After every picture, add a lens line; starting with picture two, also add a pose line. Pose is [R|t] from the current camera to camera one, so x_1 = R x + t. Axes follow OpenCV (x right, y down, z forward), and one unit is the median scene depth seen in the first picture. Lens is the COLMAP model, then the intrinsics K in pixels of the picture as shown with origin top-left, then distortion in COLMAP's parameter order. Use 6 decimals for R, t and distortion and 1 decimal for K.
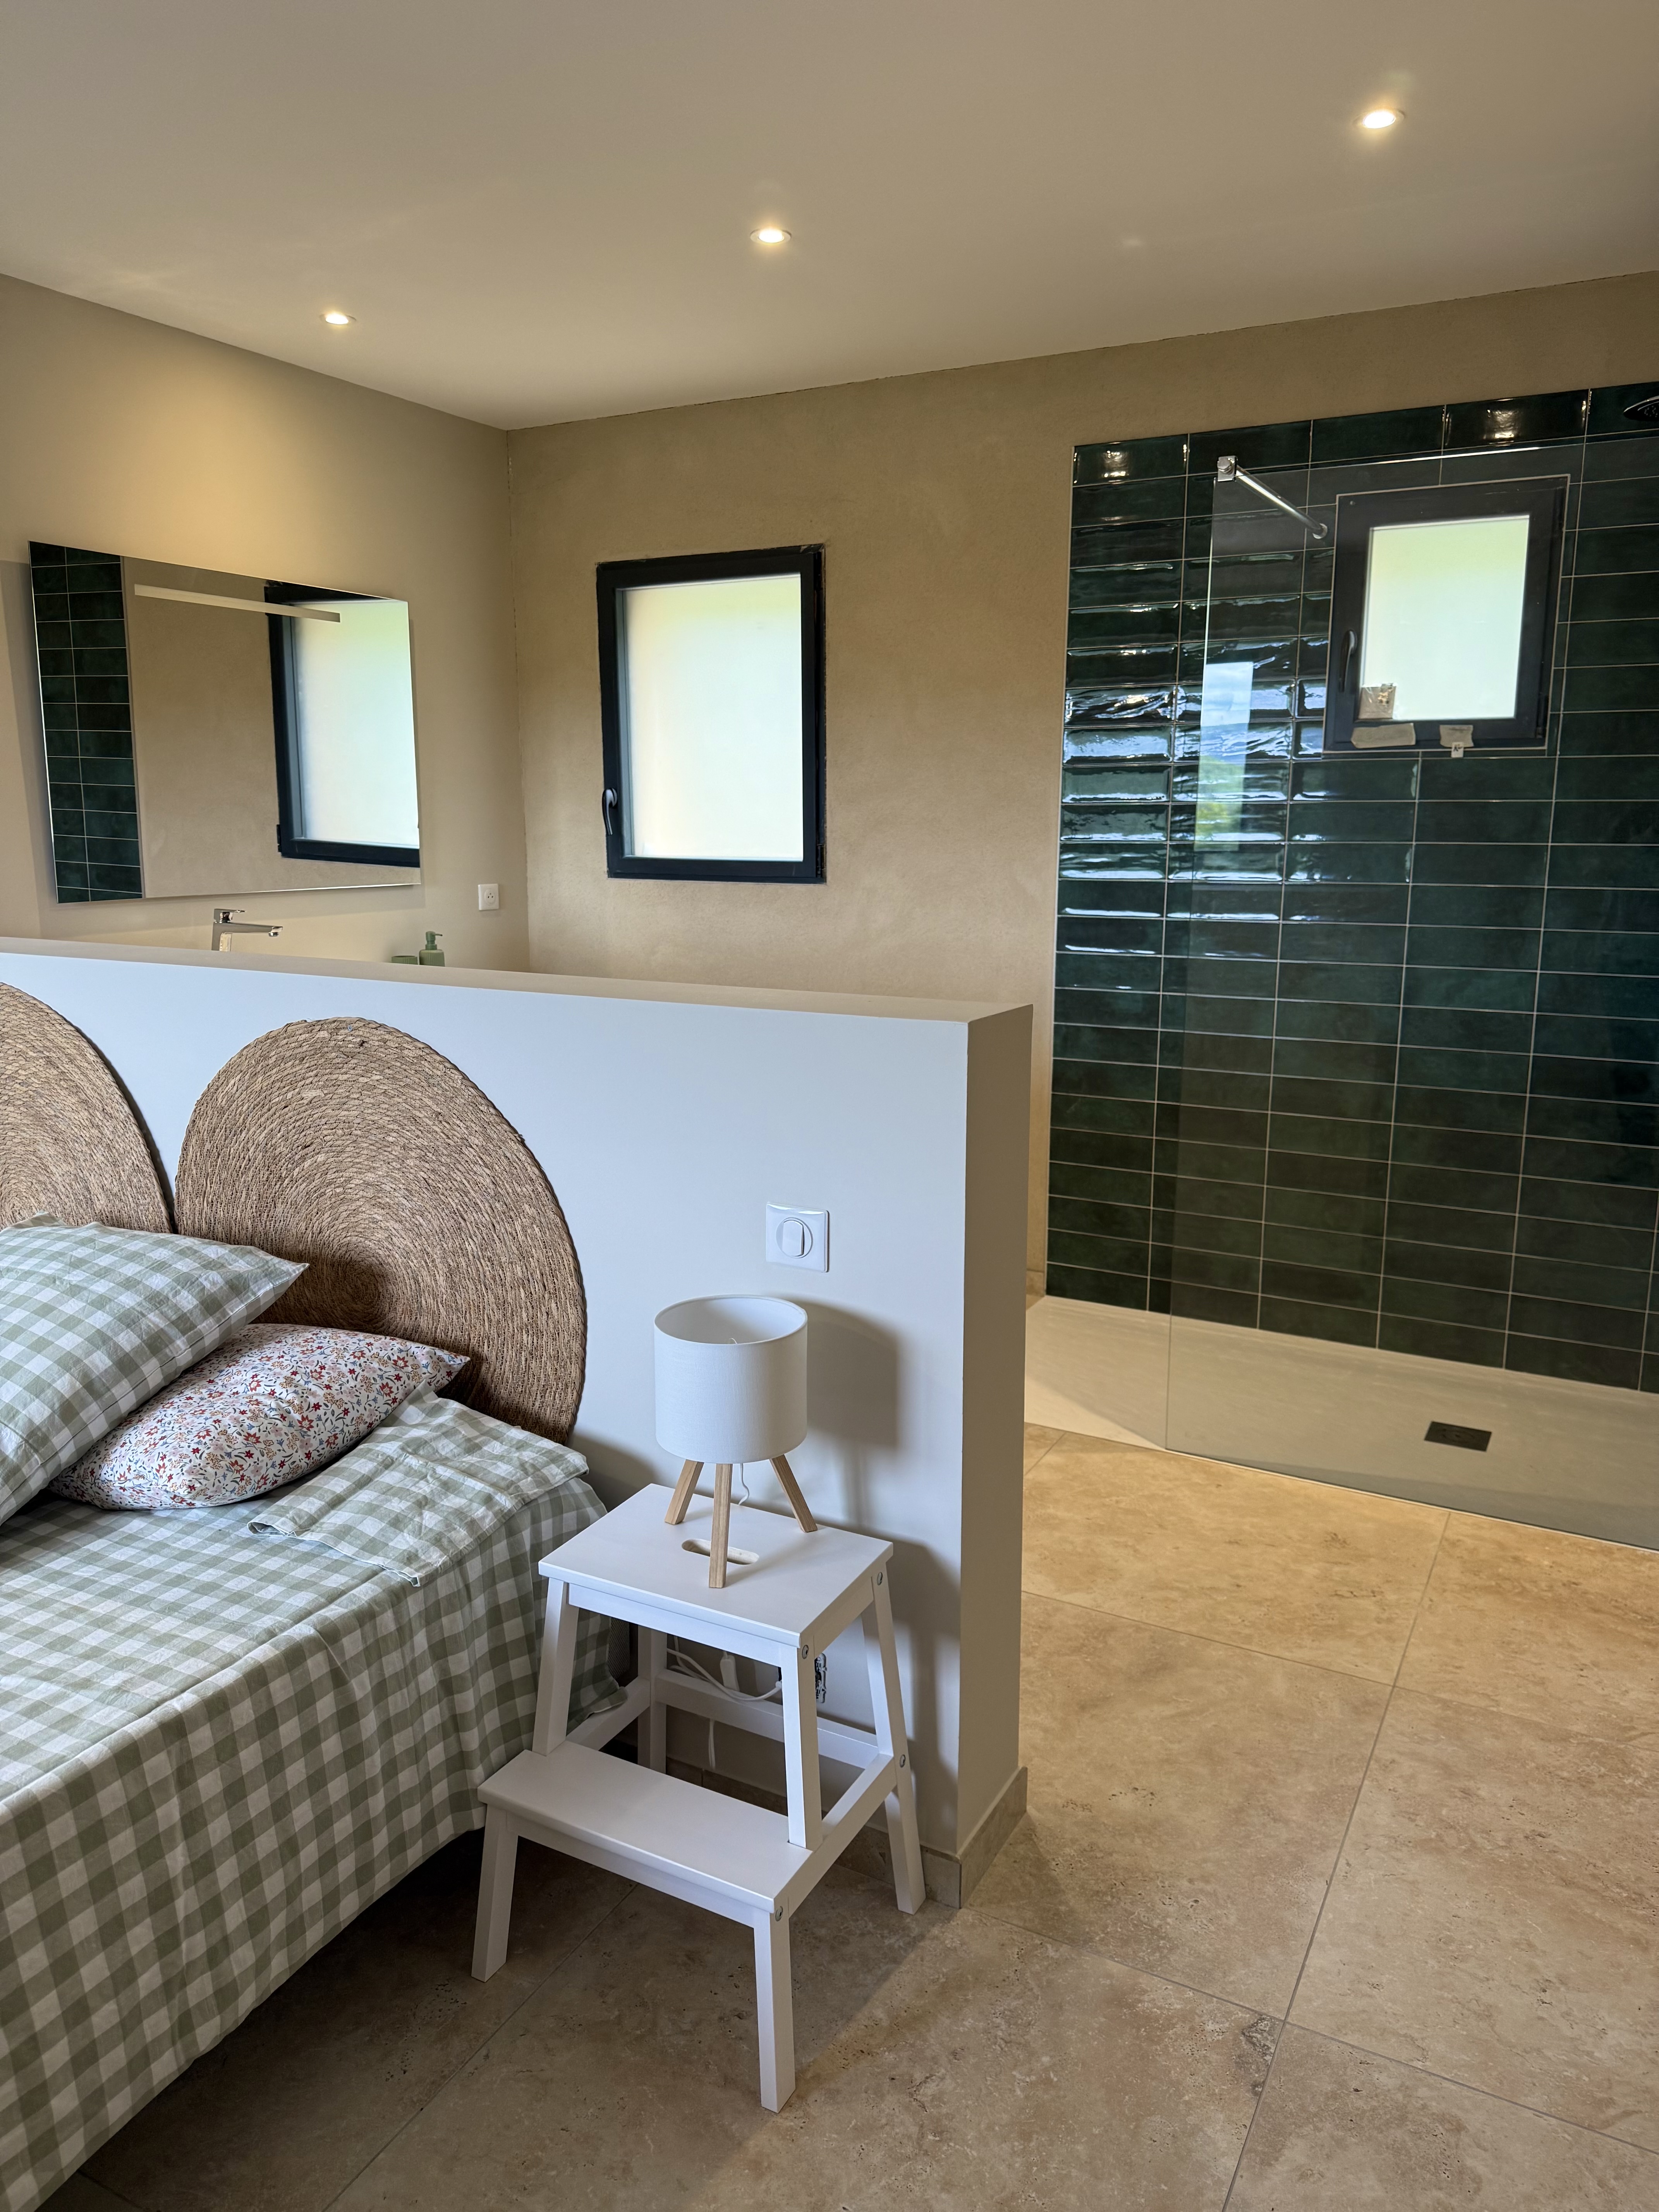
lens RADIAL K [[1548.8, 0, 791.7], [0, 1548.8, 1110.2], [0, 0, 1]] dist [0.071704, -0.087434]
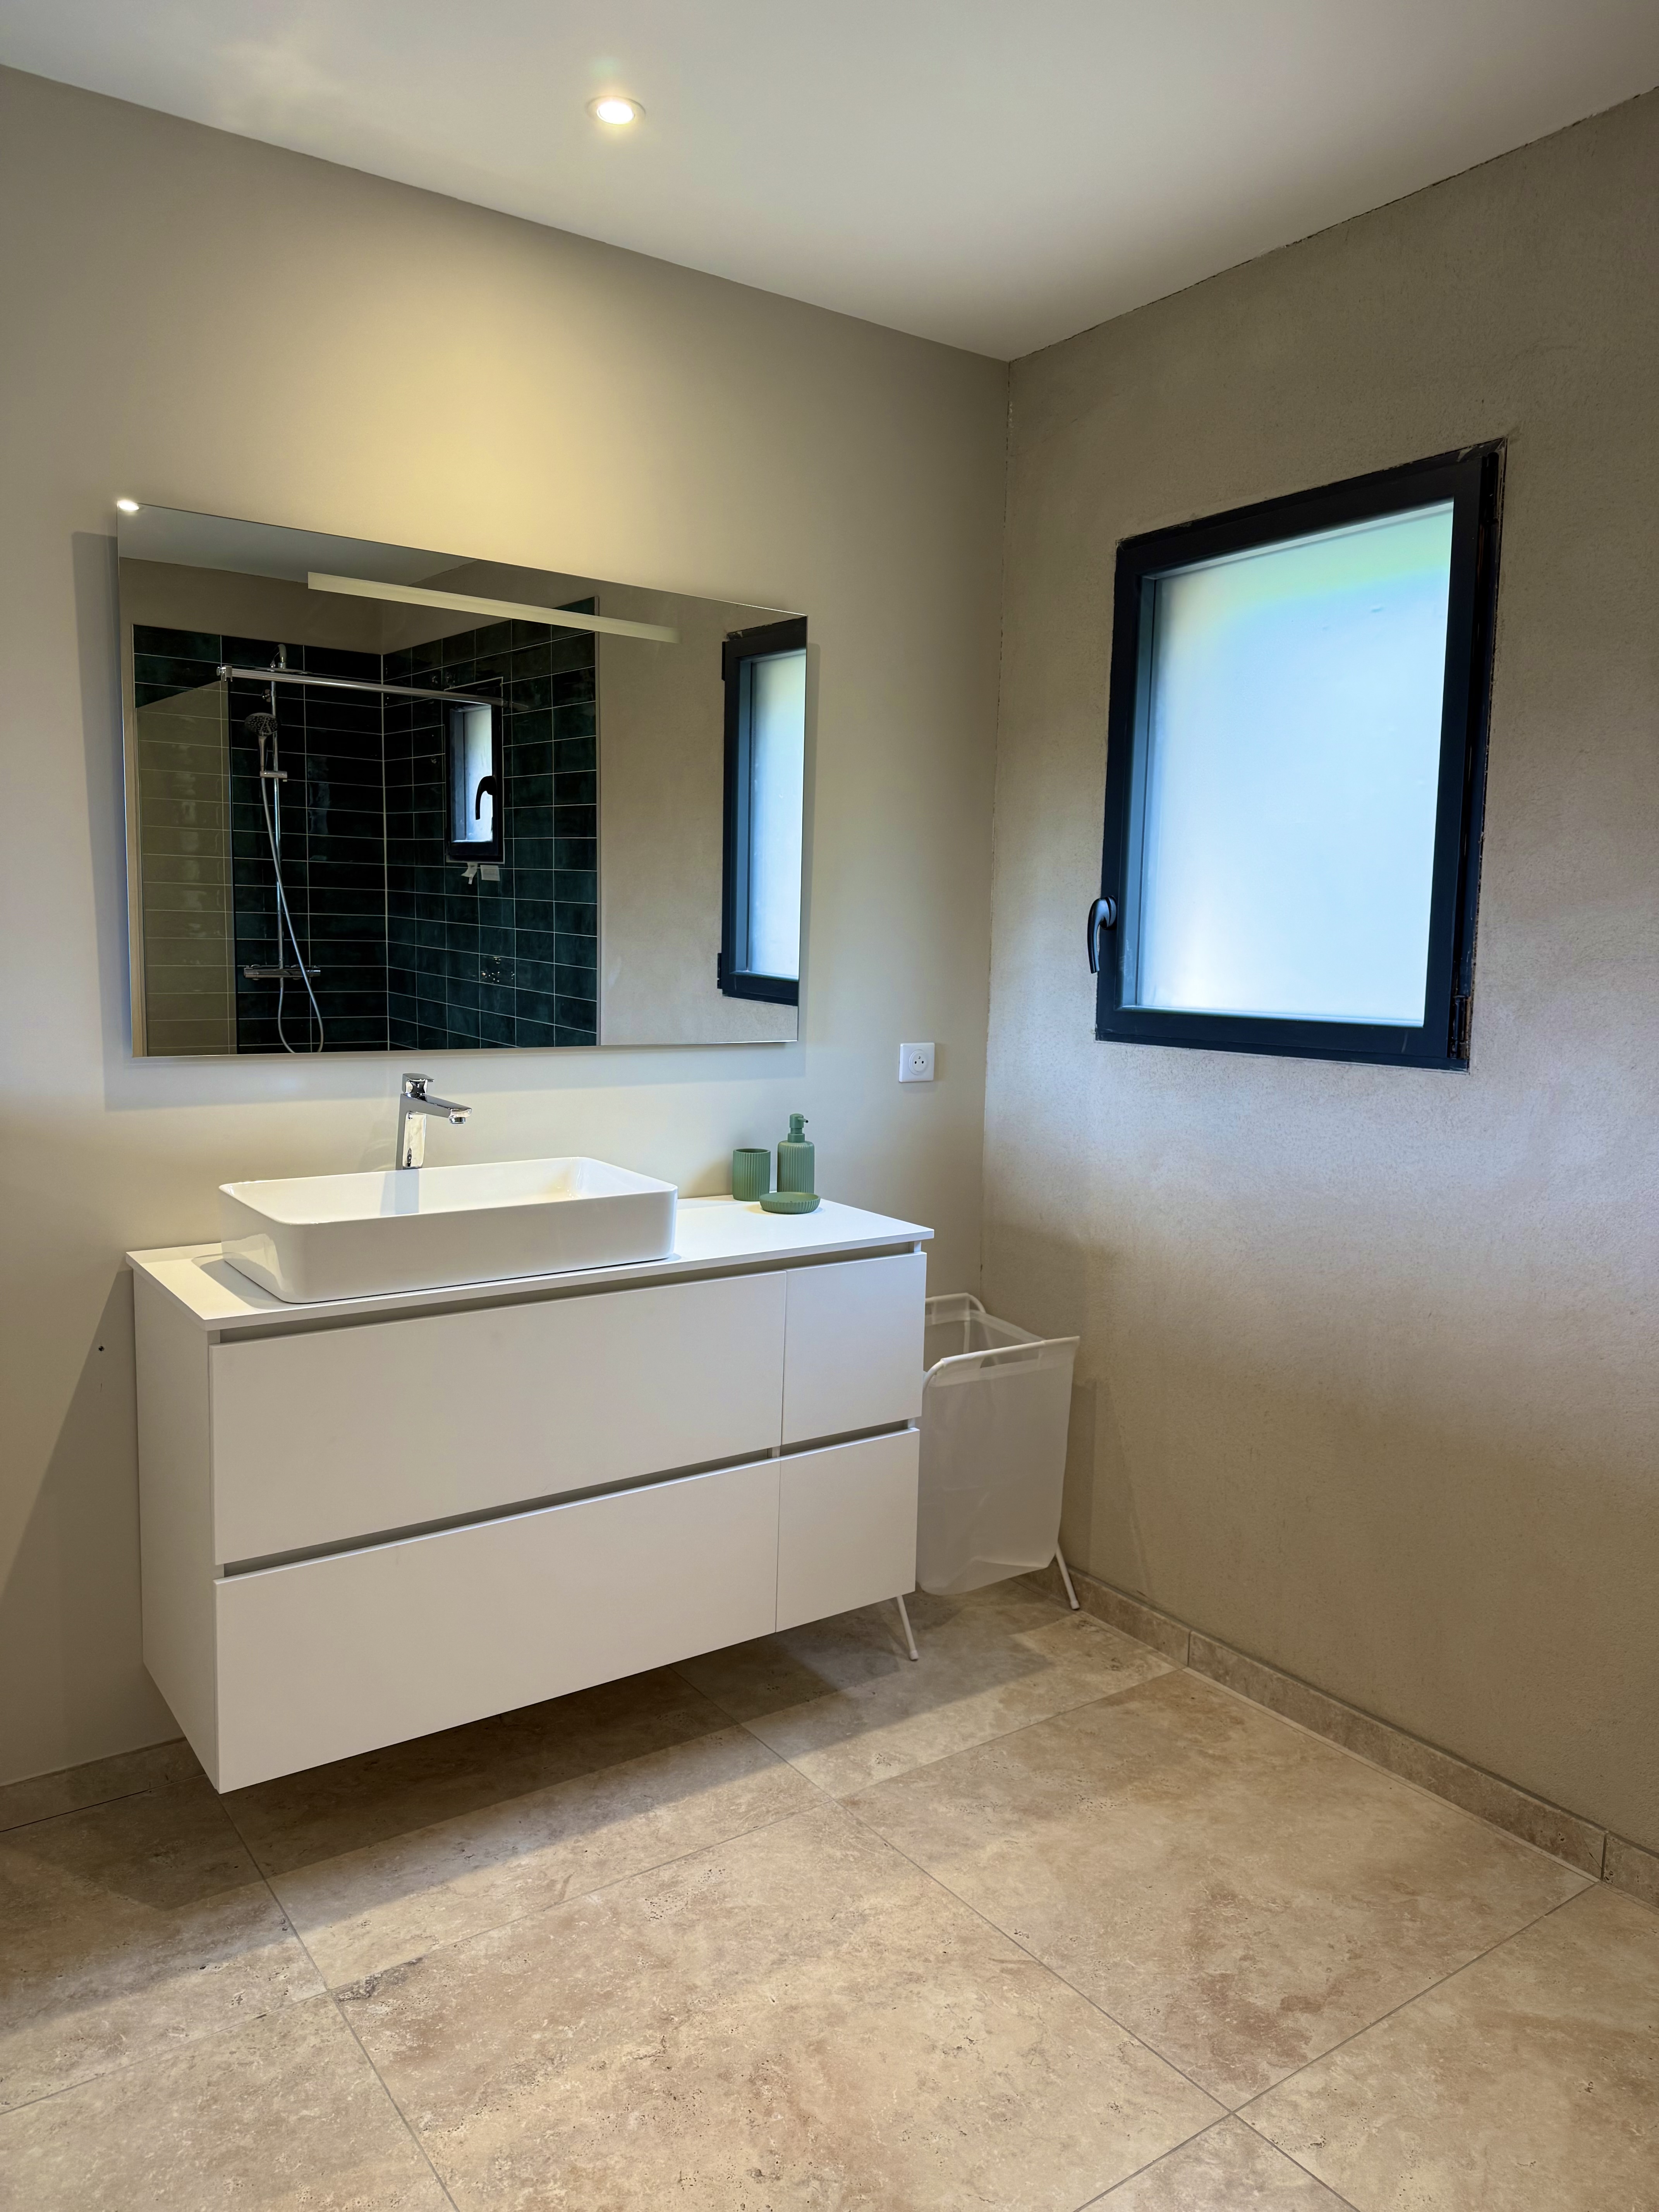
lens RADIAL K [[1548.8, 0, 827.2], [0, 1548.8, 1114.4], [0, 0, 1]] dist [0.071704, -0.087434]
pose [[0.904084, 0.063355, -0.422632, 0.100924], [-0.099367, 0.993010, -0.063705, -0.151118], [0.415642, 0.099590, 0.904060, 0.855997]]
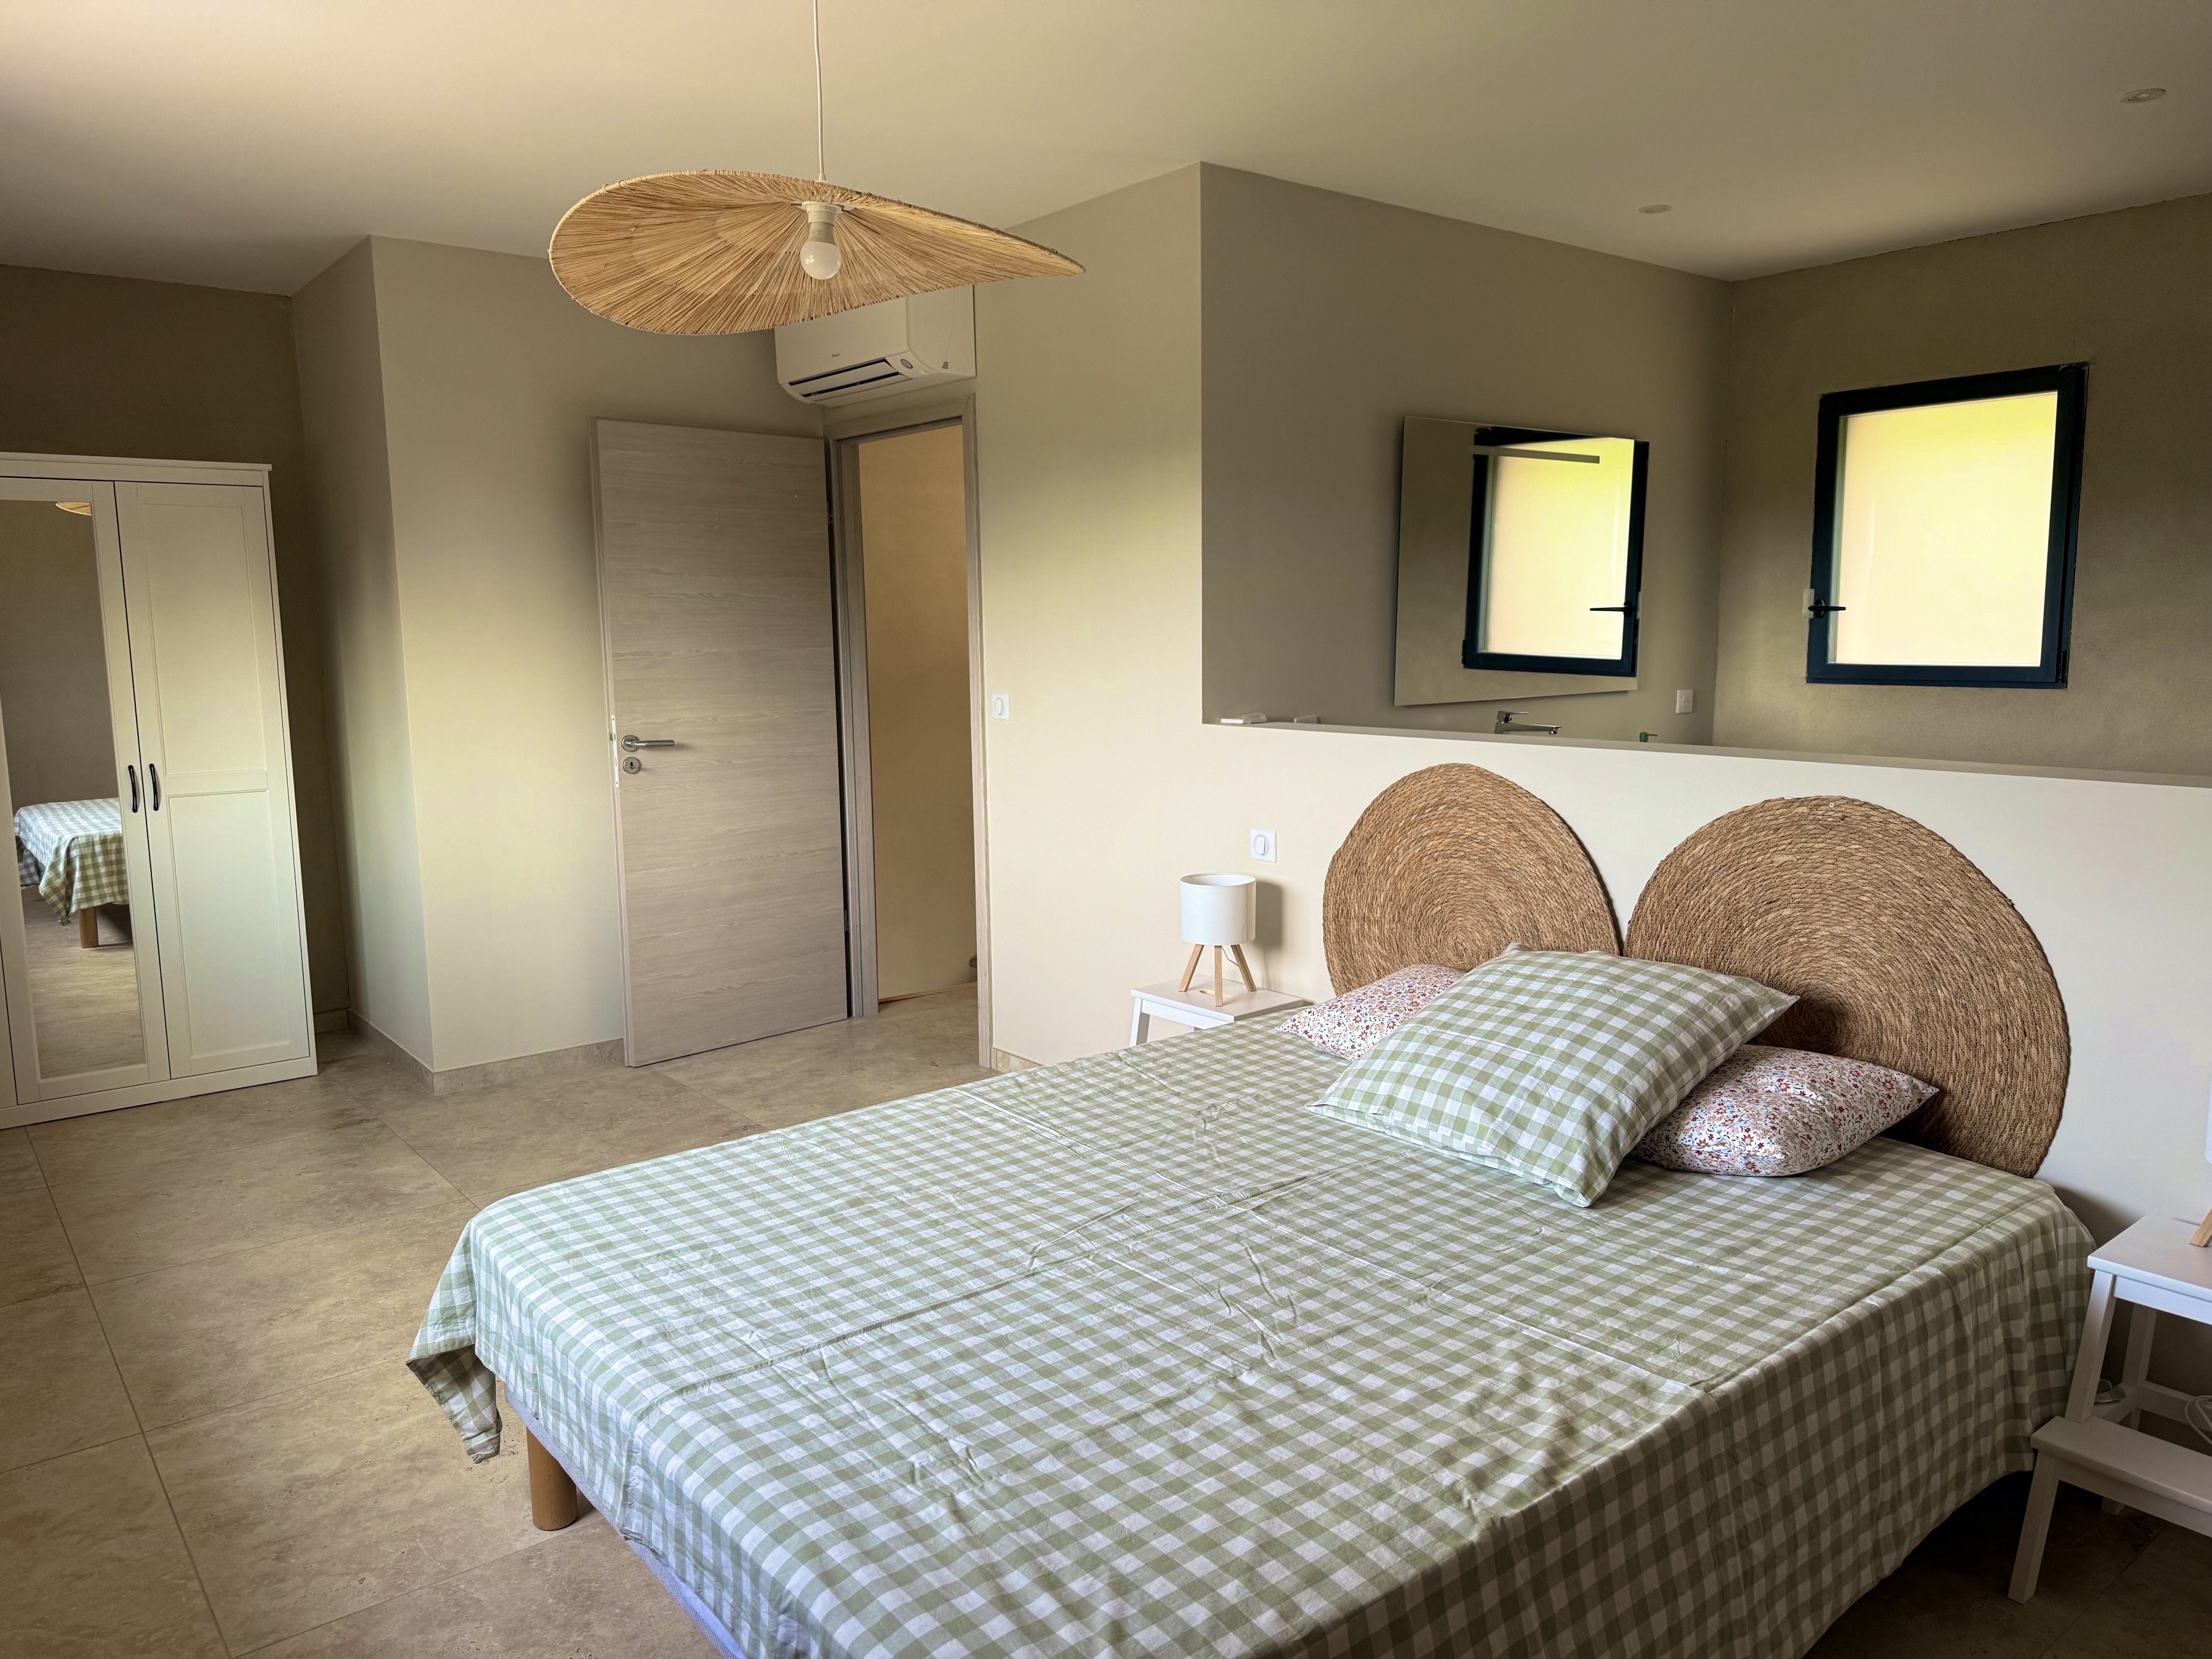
lens RADIAL K [[1548.8, 0, 1099.7], [0, 1548.8, 826.3], [0, 0, 1]] dist [0.071704, -0.087434]
pose [[0.926957, 0.039276, -0.373105, -0.350608], [-0.061176, 0.997018, -0.047033, 0.054987], [0.370146, 0.066423, 0.926596, -0.332321]]
